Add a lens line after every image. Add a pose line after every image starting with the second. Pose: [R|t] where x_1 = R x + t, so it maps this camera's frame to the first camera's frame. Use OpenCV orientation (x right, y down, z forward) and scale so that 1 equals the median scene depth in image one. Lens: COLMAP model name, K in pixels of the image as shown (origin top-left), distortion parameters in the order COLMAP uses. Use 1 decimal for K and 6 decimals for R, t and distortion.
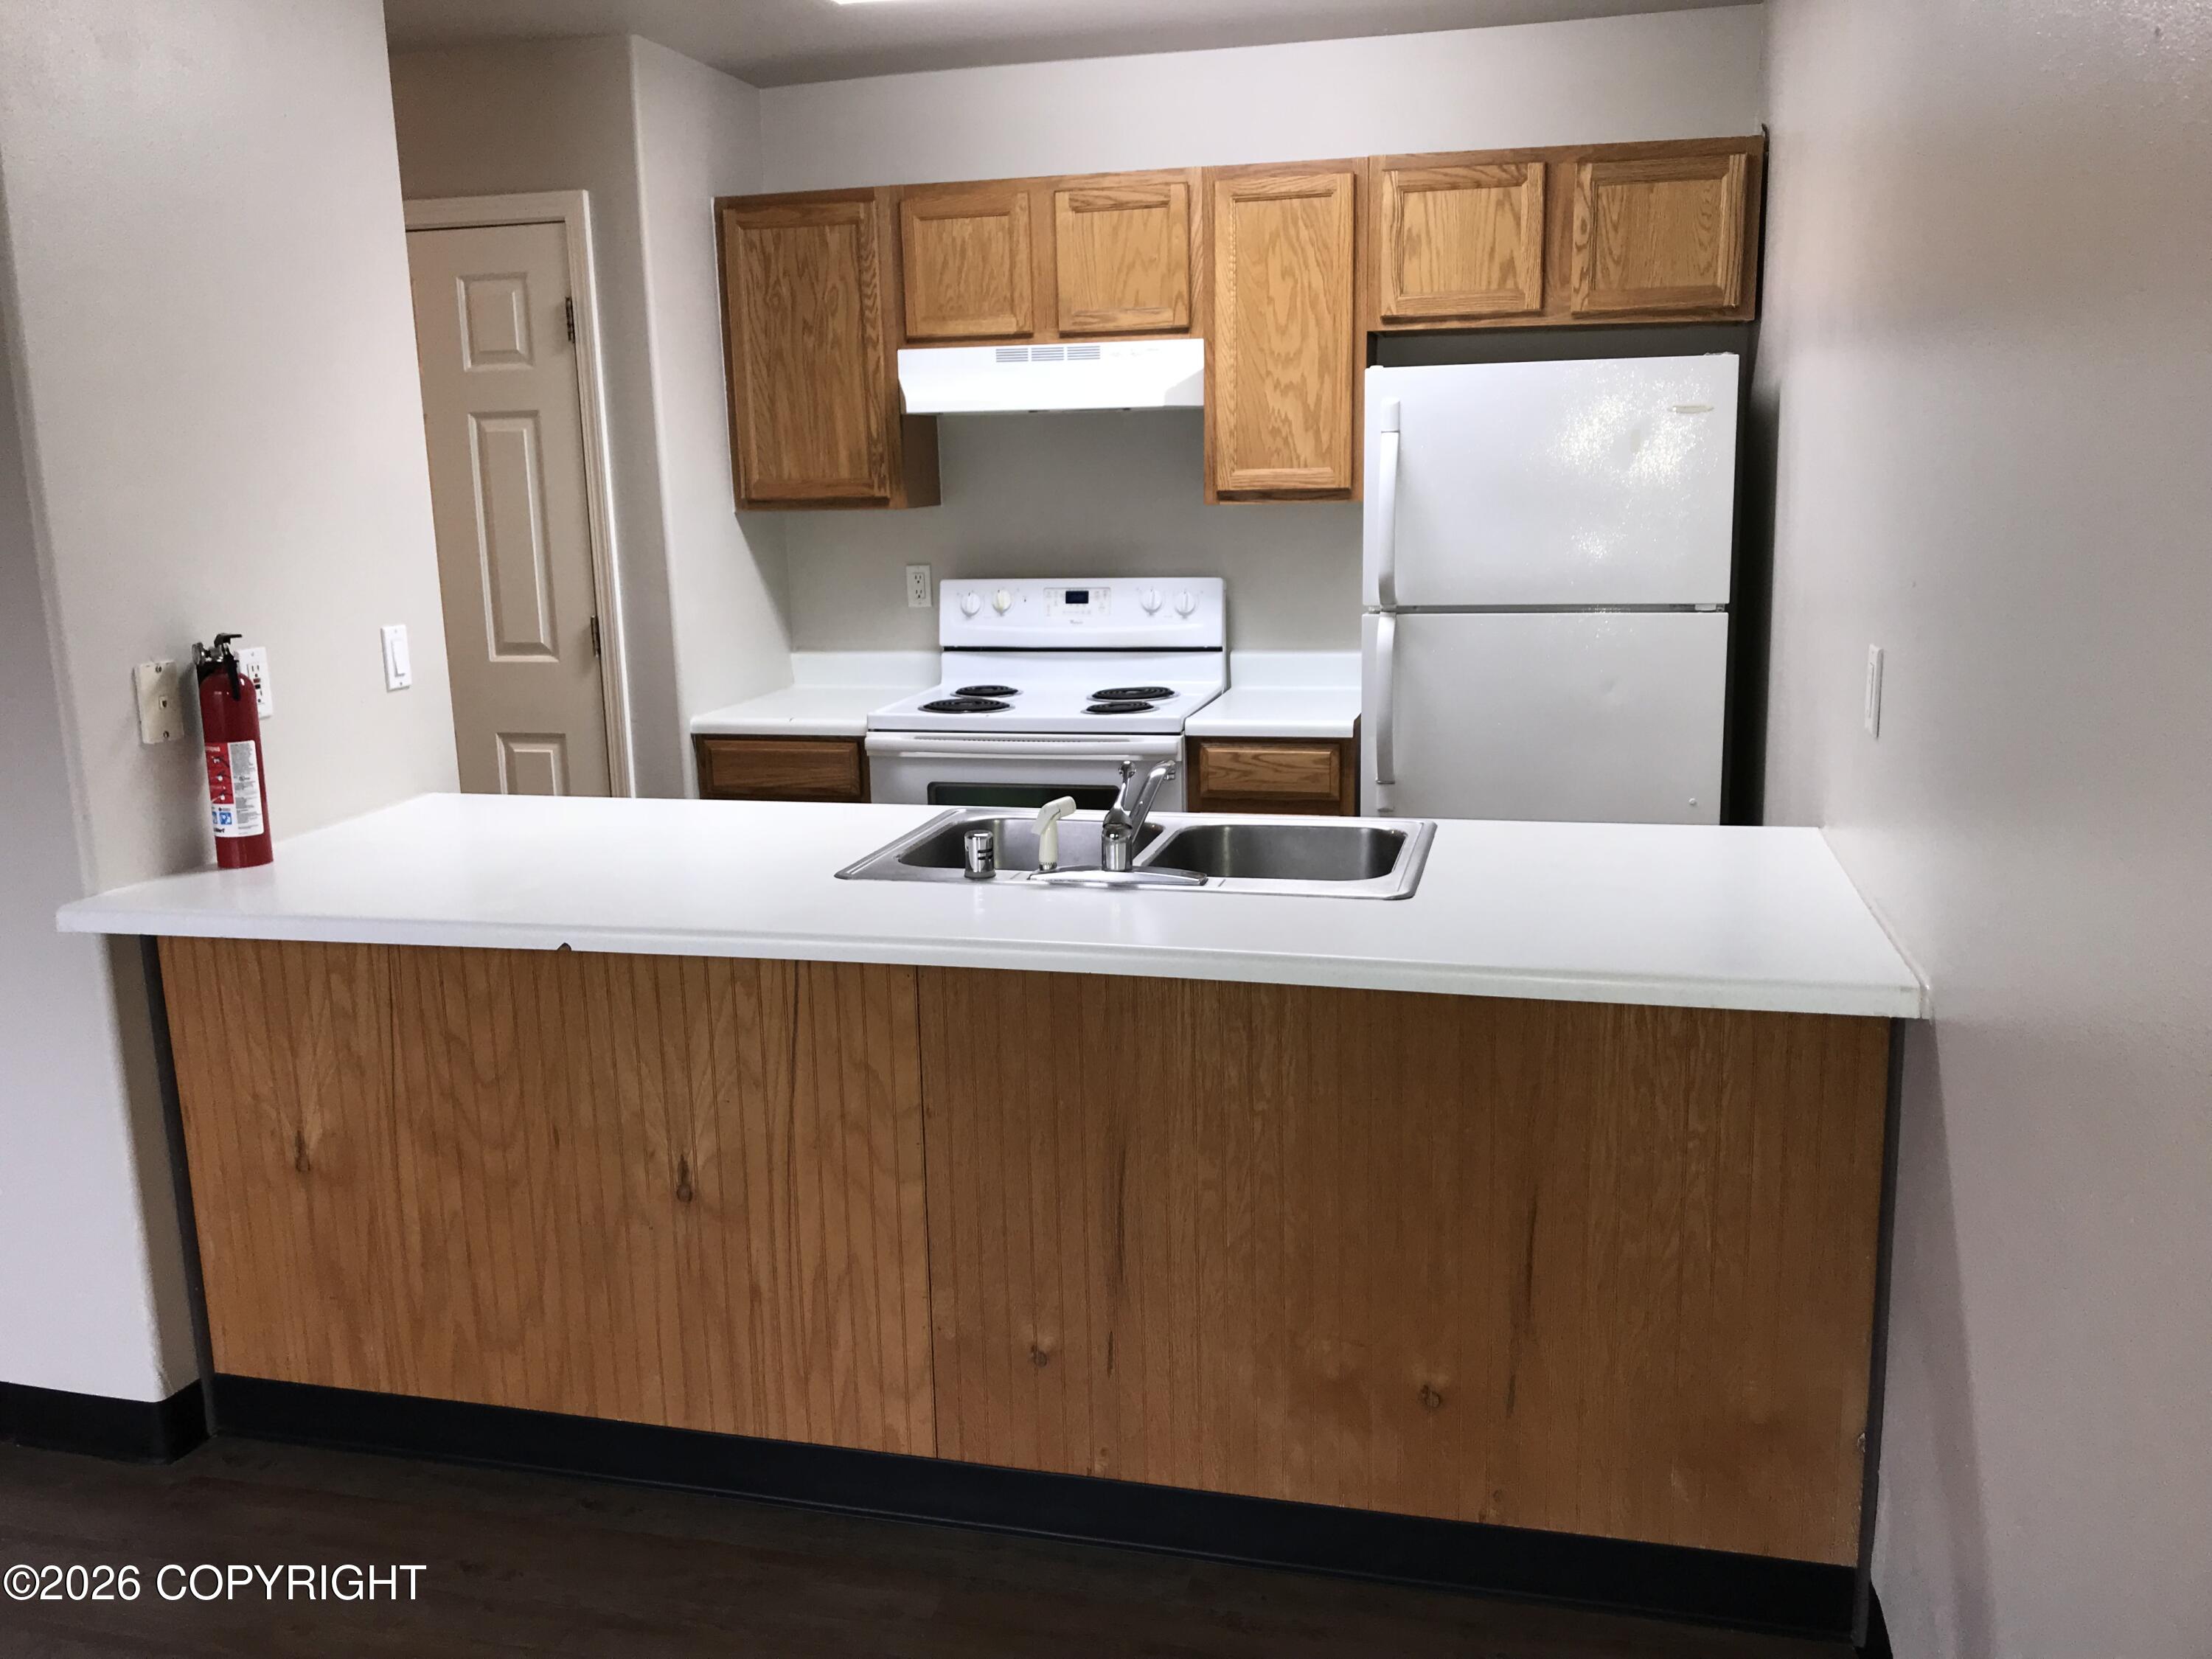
lens RADIAL K [[1802.6, 0, 1097.6], [0, 1802.6, 816.4], [0, 0, 1]] dist [0.060026, -0.110603]
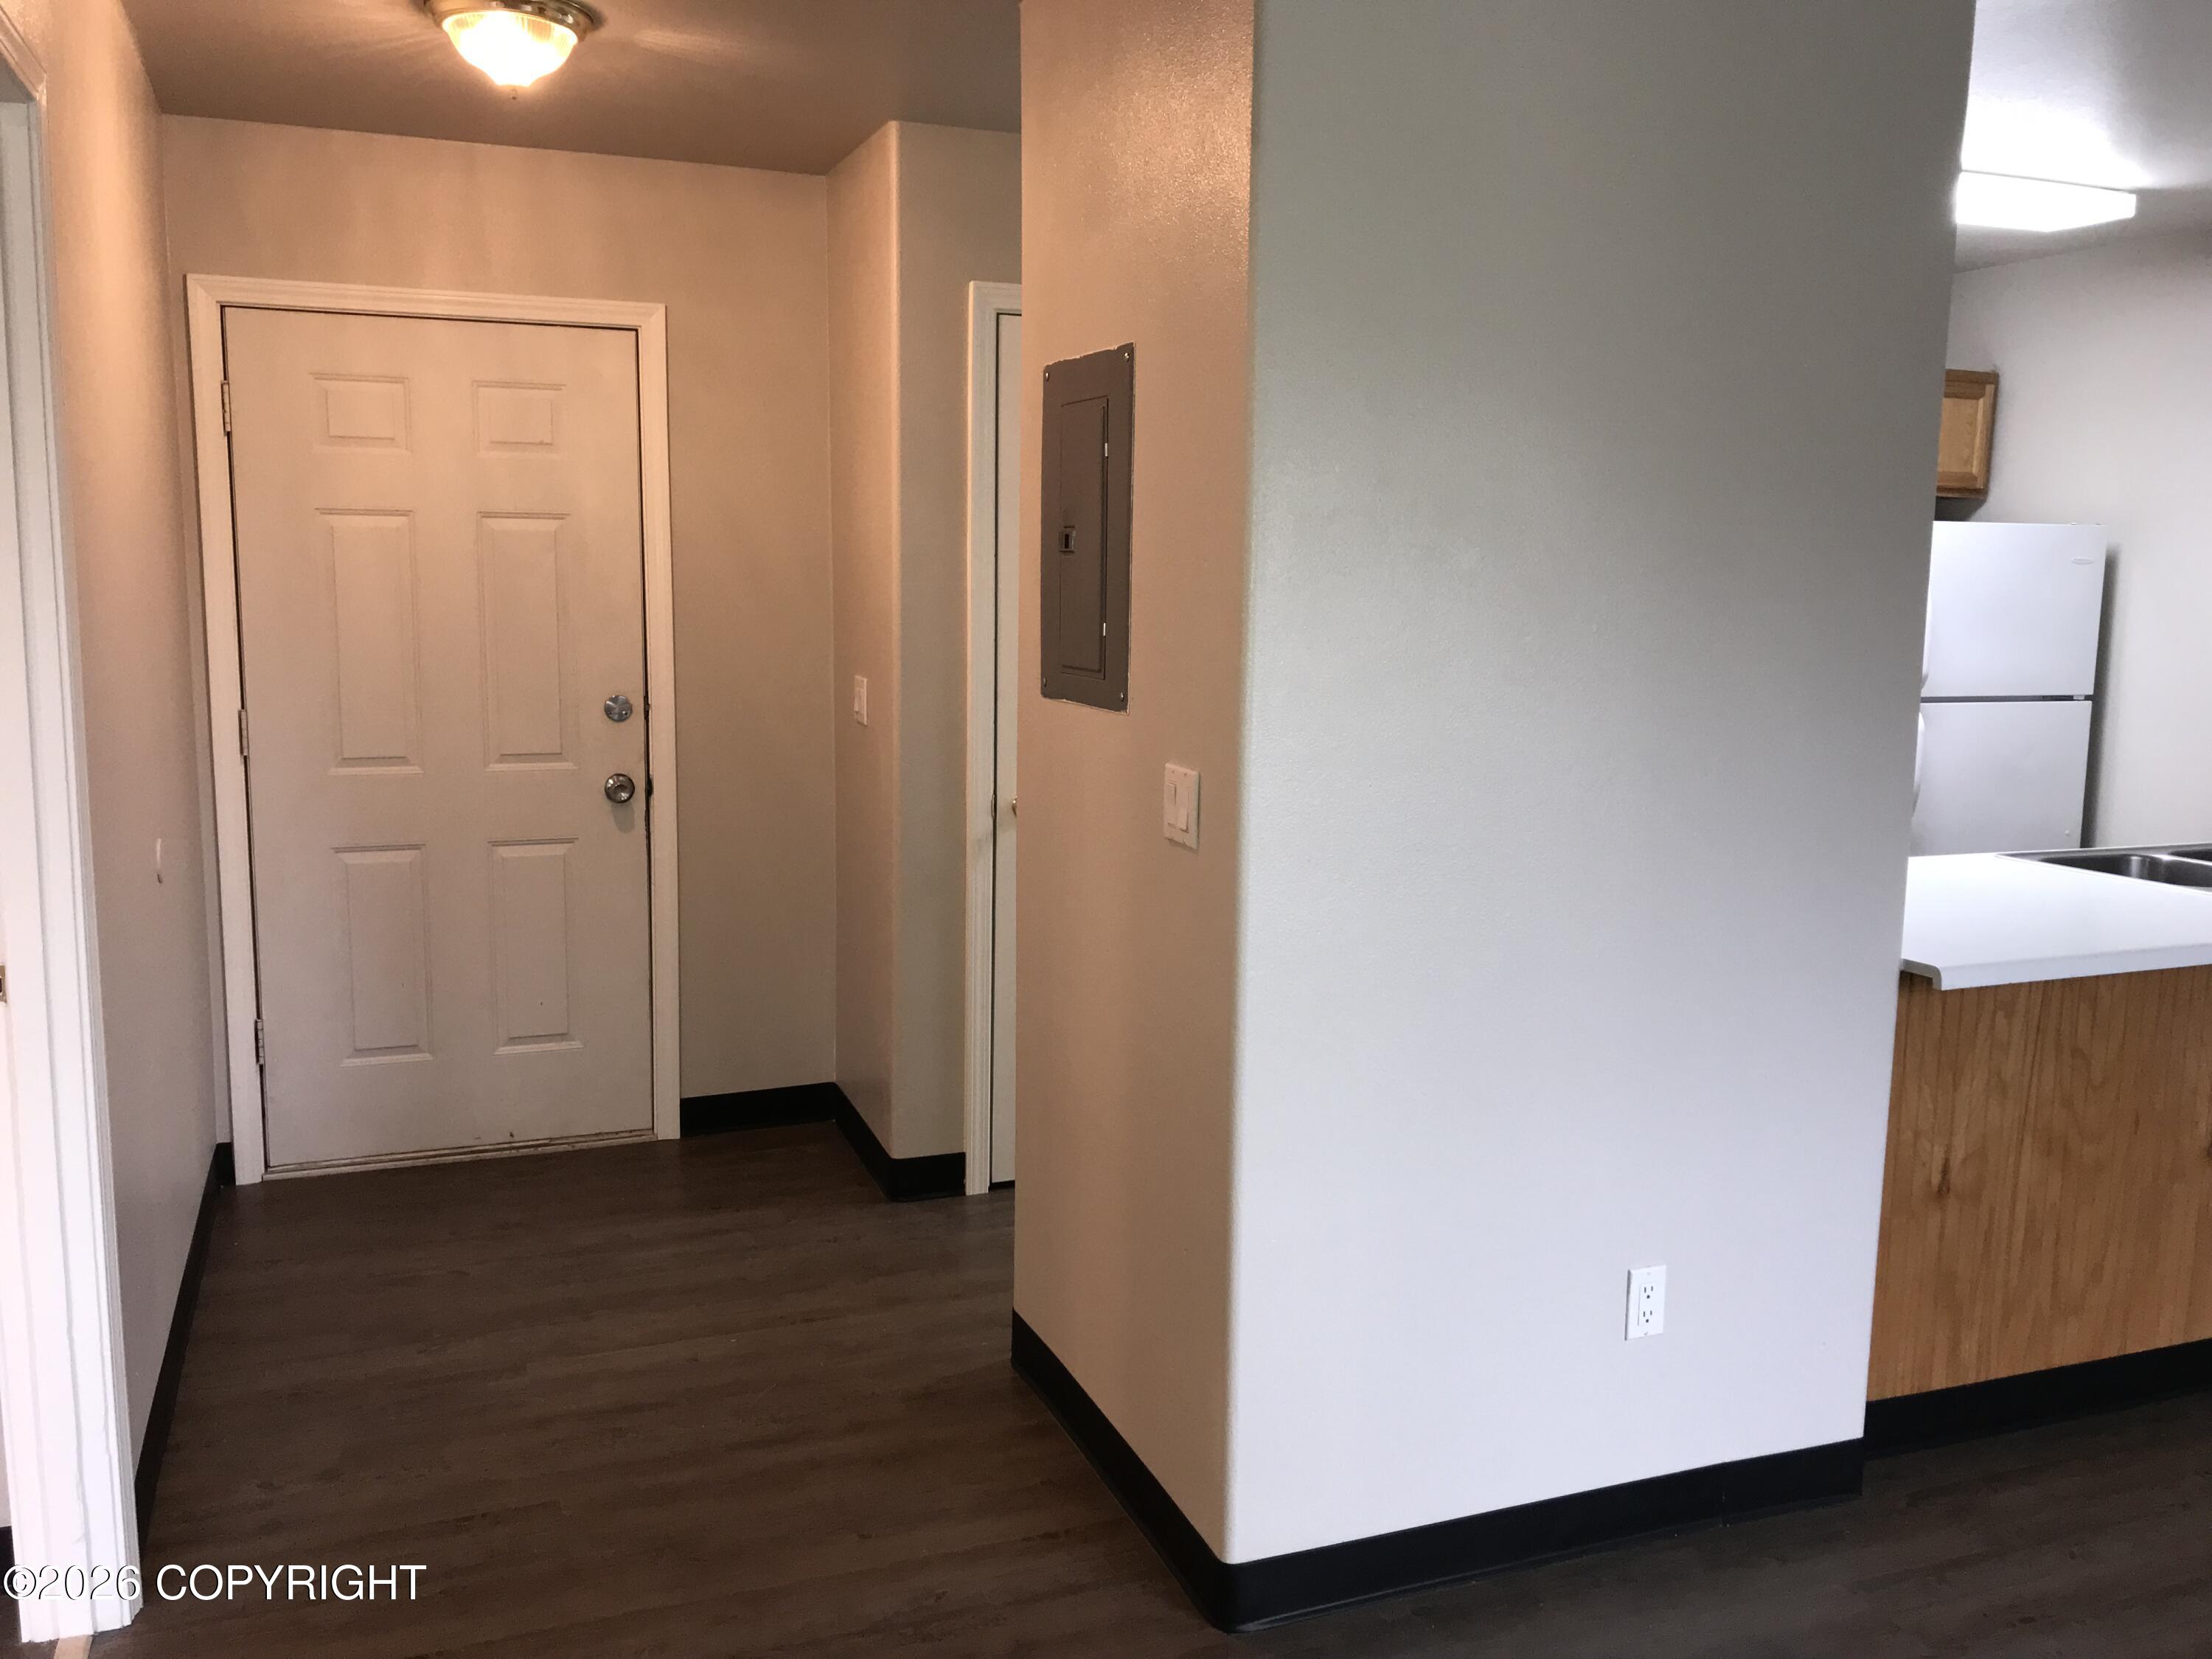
lens RADIAL K [[1856.6, 0, 1105.1], [0, 1856.6, 769.6], [0, 0, 1]] dist [0.003213, 0.000293]
pose [[0.810581, -0.026862, 0.585010, -1.508485], [0.075110, 0.995466, -0.058362, -0.039090], [-0.580790, 0.091248, 0.808923, 0.337876]]
